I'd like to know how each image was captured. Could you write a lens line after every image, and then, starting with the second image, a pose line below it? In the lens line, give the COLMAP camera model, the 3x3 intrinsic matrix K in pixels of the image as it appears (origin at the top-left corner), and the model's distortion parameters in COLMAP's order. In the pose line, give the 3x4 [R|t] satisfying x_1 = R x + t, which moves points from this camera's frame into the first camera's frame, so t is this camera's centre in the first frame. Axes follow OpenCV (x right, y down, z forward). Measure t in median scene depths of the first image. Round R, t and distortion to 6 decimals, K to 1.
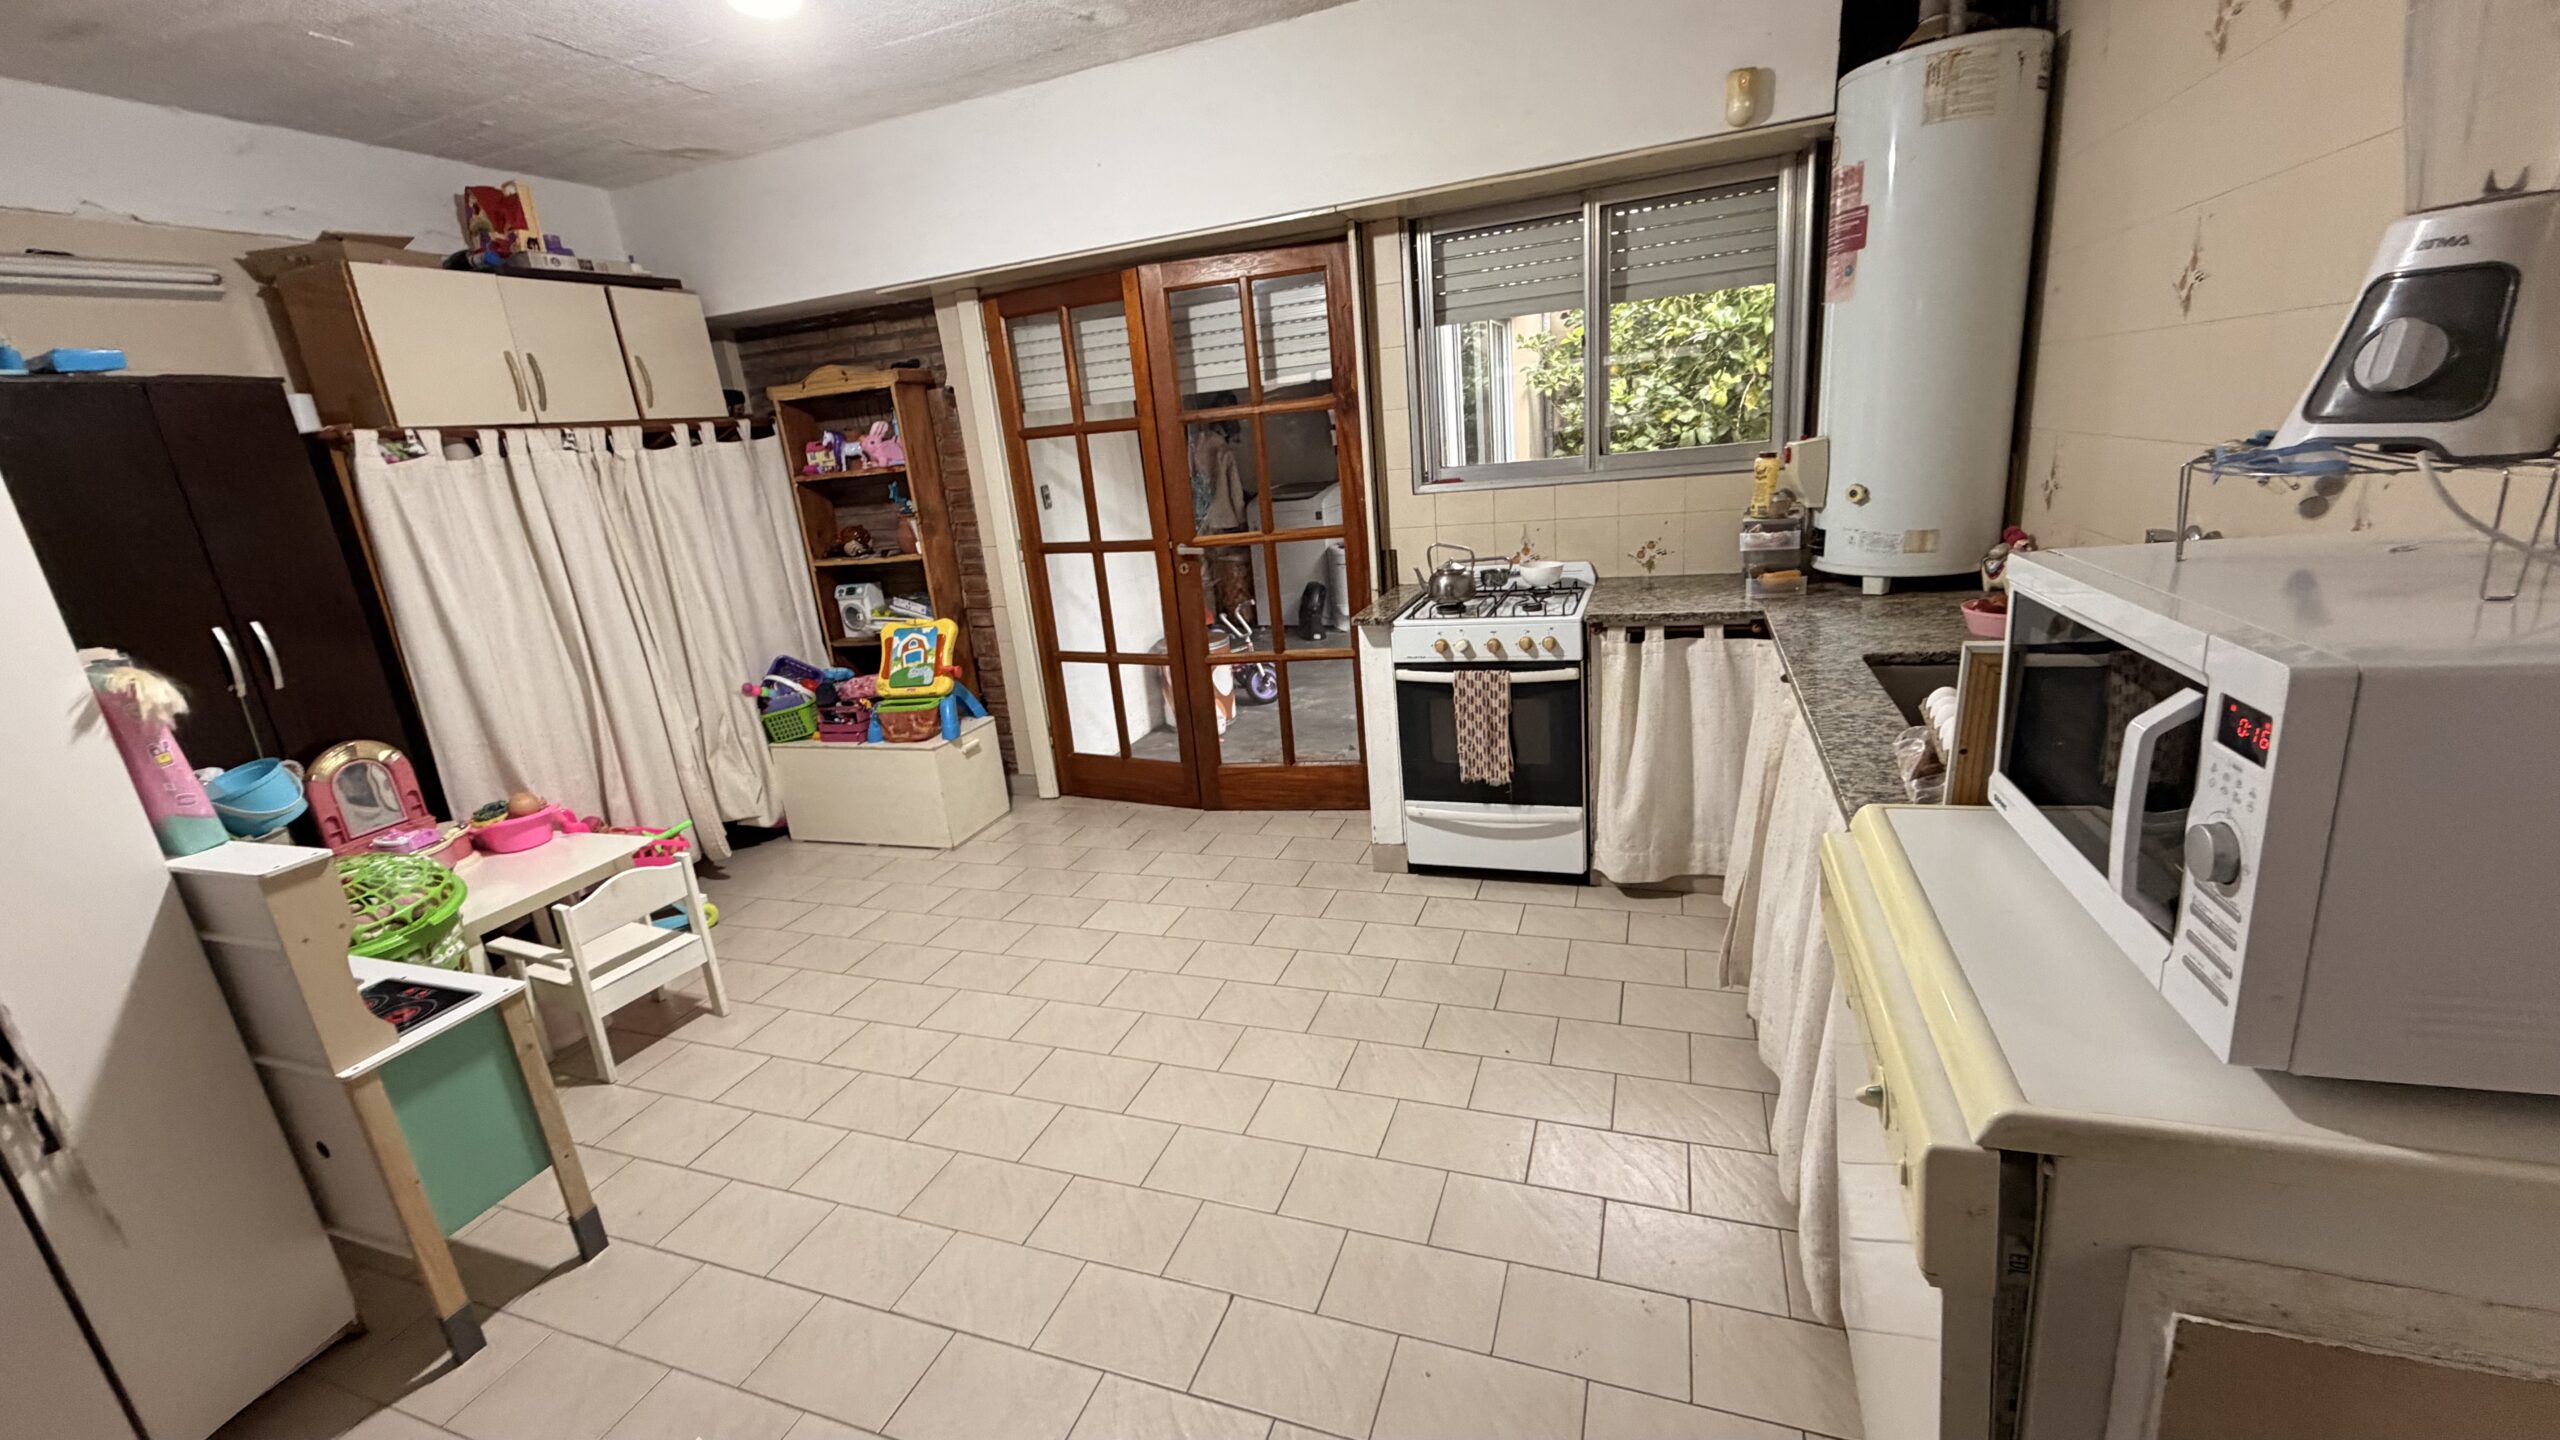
lens RADIAL K [[1023.2, 0, 1269.7], [0, 1023.2, 718.9], [0, 0, 1]] dist [-0.000240, -0.000563]
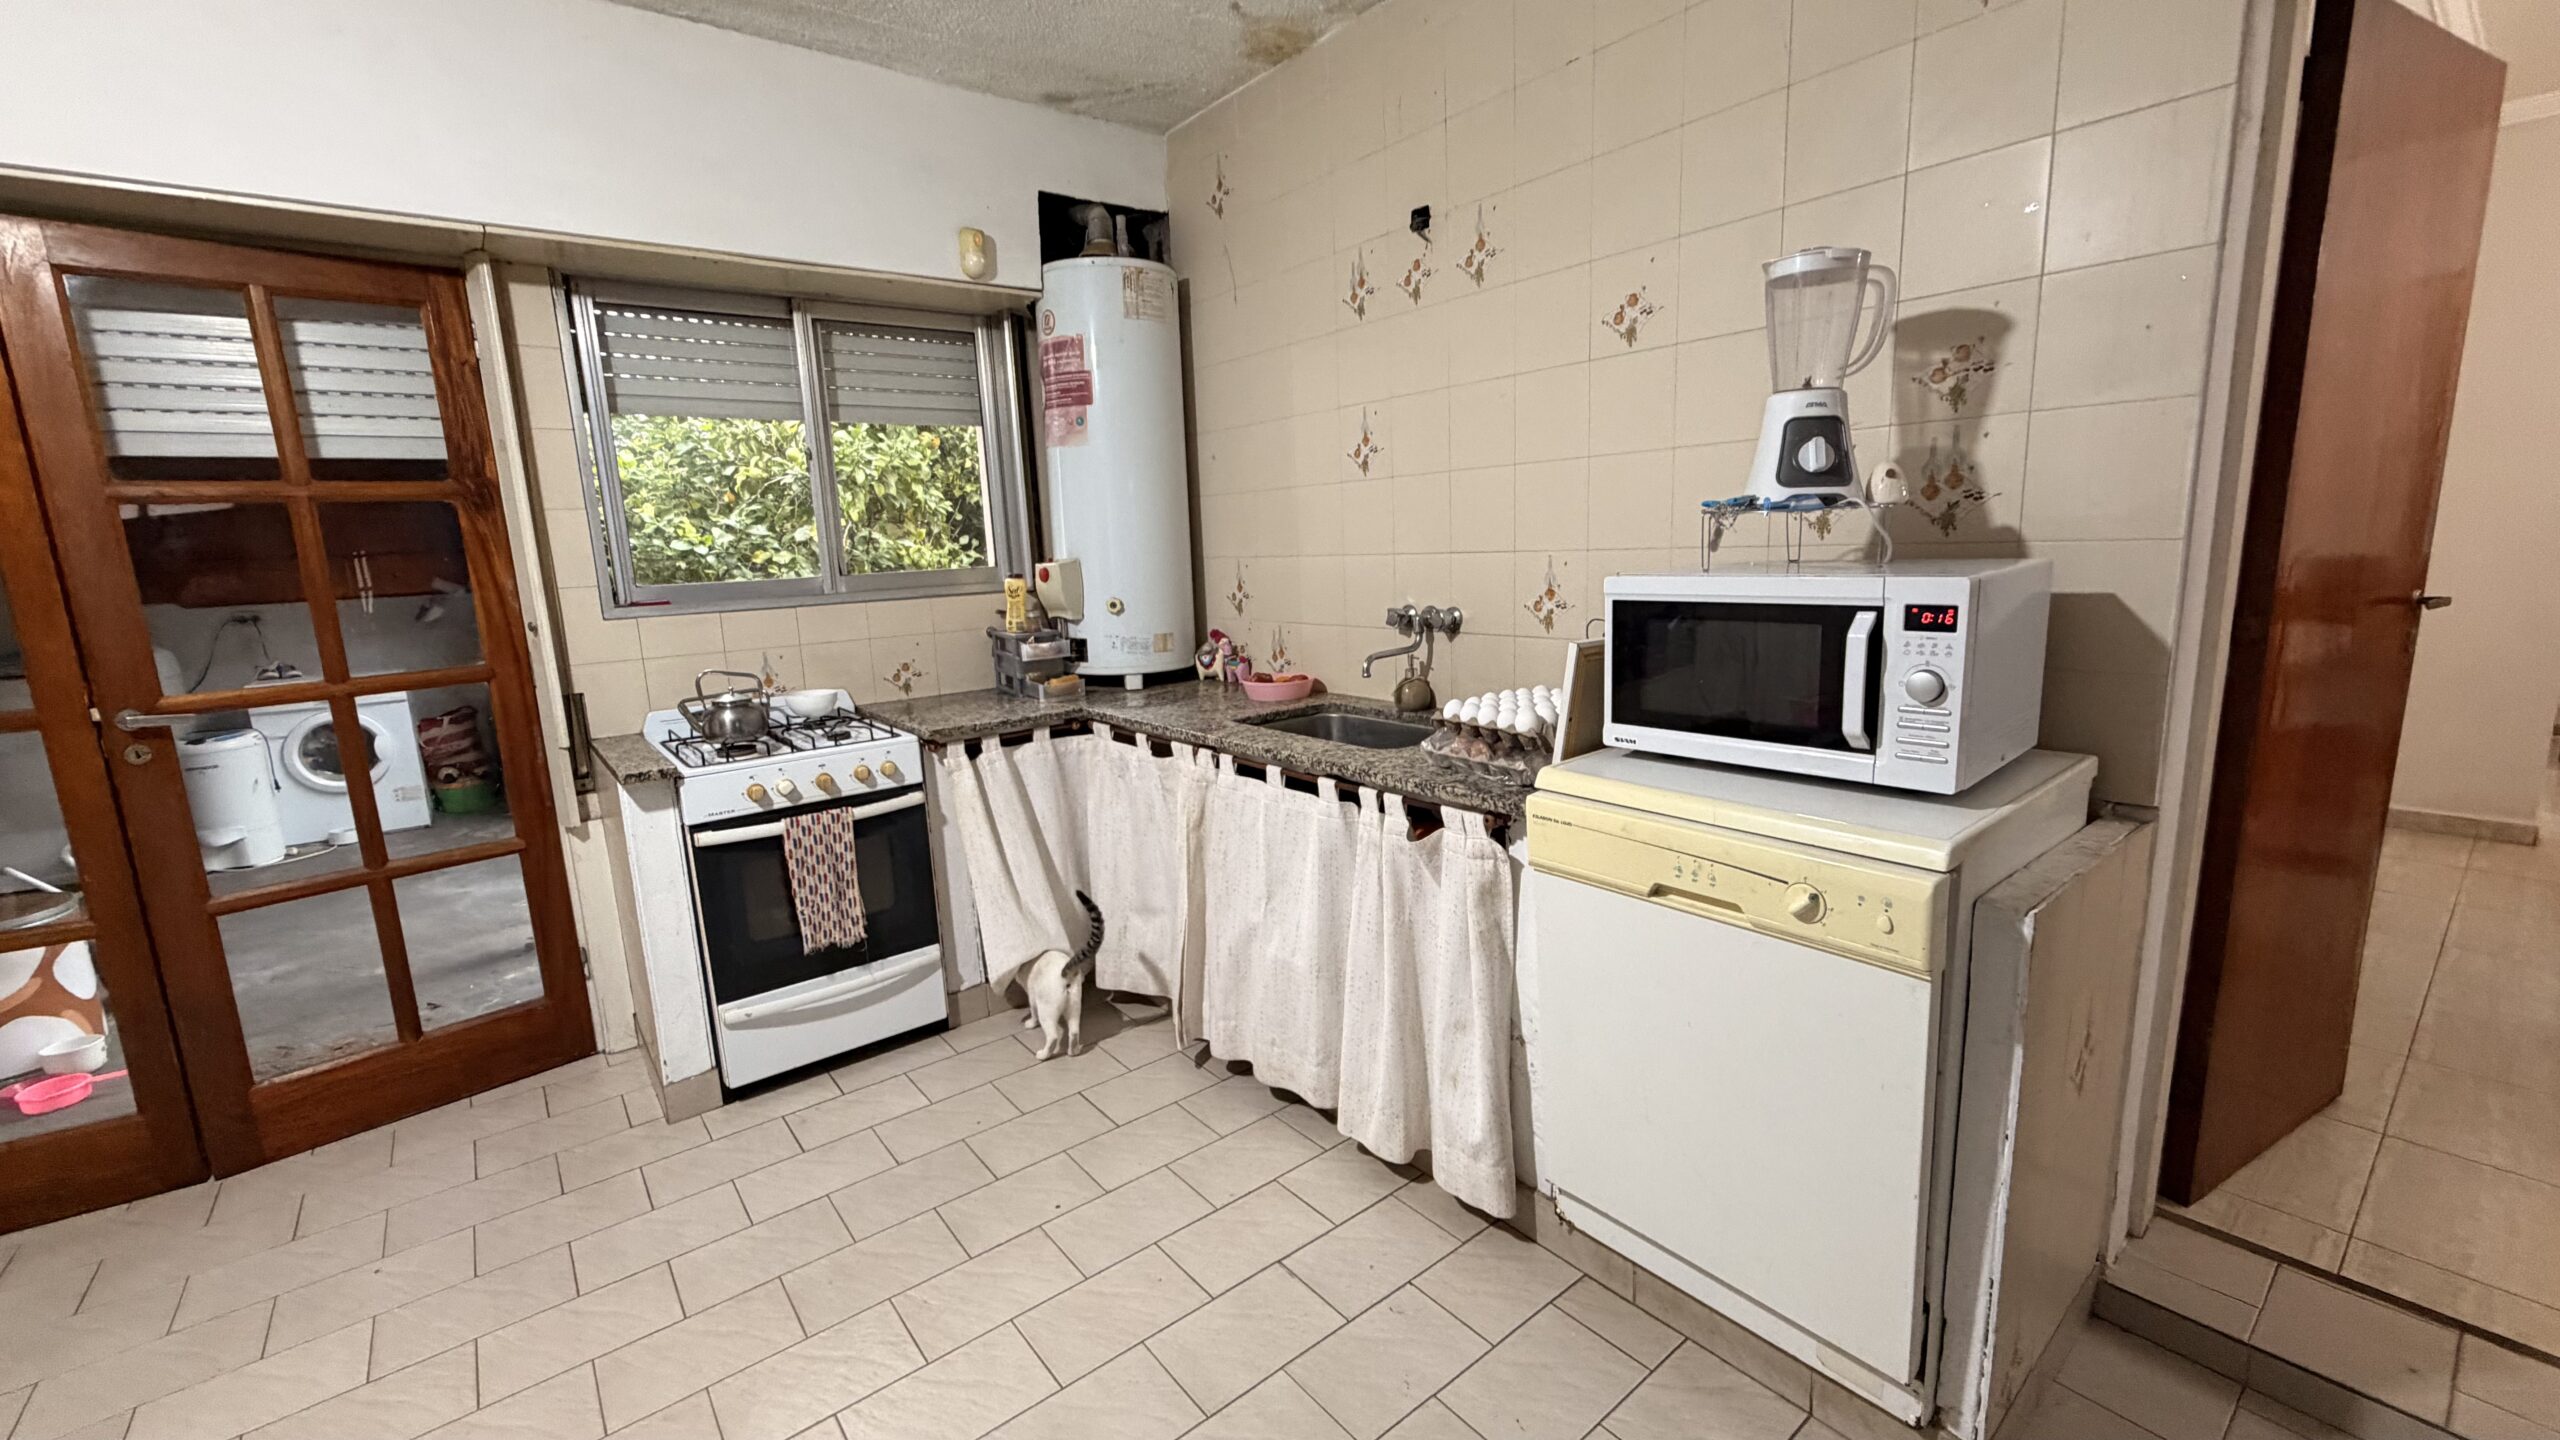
lens RADIAL K [[1023.2, 0, 1269.7], [0, 1023.2, 718.9], [0, 0, 1]] dist [-0.000240, -0.000563]
pose [[0.506352, -0.078092, 0.858784, -0.313071], [0.227104, 0.972810, -0.045443, 0.000242], [-0.831884, 0.218044, 0.510319, 0.247296]]
